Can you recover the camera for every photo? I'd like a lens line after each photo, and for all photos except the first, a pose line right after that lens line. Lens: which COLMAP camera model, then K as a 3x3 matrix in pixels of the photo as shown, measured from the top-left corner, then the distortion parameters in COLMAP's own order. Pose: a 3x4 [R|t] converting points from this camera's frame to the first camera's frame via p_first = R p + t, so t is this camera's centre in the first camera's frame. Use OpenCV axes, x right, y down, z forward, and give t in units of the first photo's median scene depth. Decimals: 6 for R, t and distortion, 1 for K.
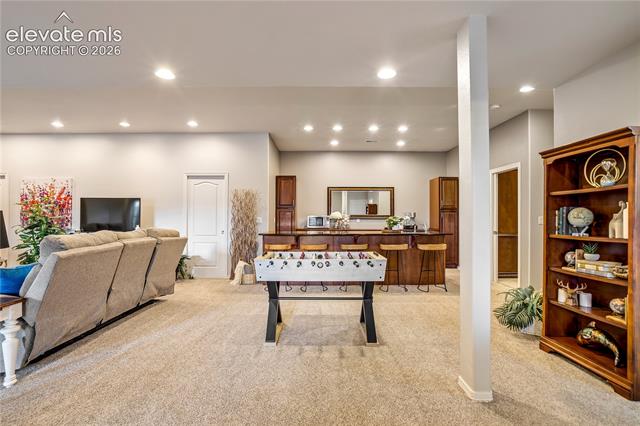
lens RADIAL K [[302.1, 0, 313.9], [0, 302.1, 216.3], [0, 0, 1]] dist [-0.010197, 0.006154]
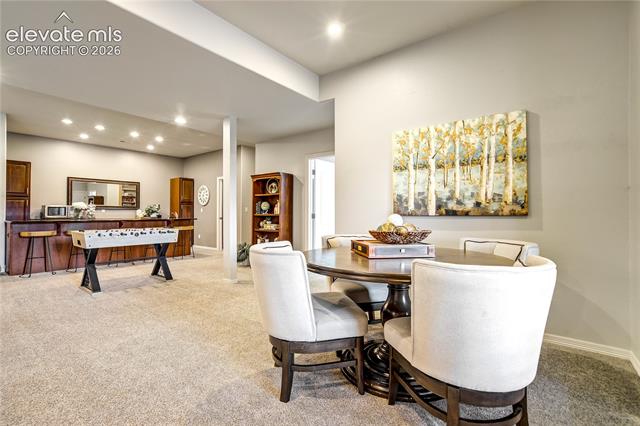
lens RADIAL K [[302.1, 0, 315.4], [0, 302.1, 210.3], [0, 0, 1]] dist [-0.010197, 0.006154]
pose [[0.616055, 0.009730, 0.787643, -0.568218], [-0.004434, 0.999951, -0.008885, 0.044079], [-0.787691, 0.001981, 0.616068, -0.591333]]
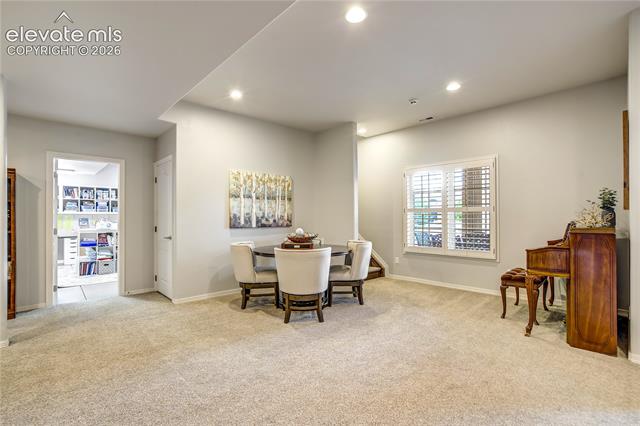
lens RADIAL K [[302.1, 0, 320.4], [0, 302.1, 215.9], [0, 0, 1]] dist [-0.010197, 0.006154]
pose [[-0.685899, 0.003891, 0.727687, -0.986052], [0.000626, 0.999988, -0.004757, -0.004060], [-0.727697, -0.002807, -0.685893, 0.580077]]
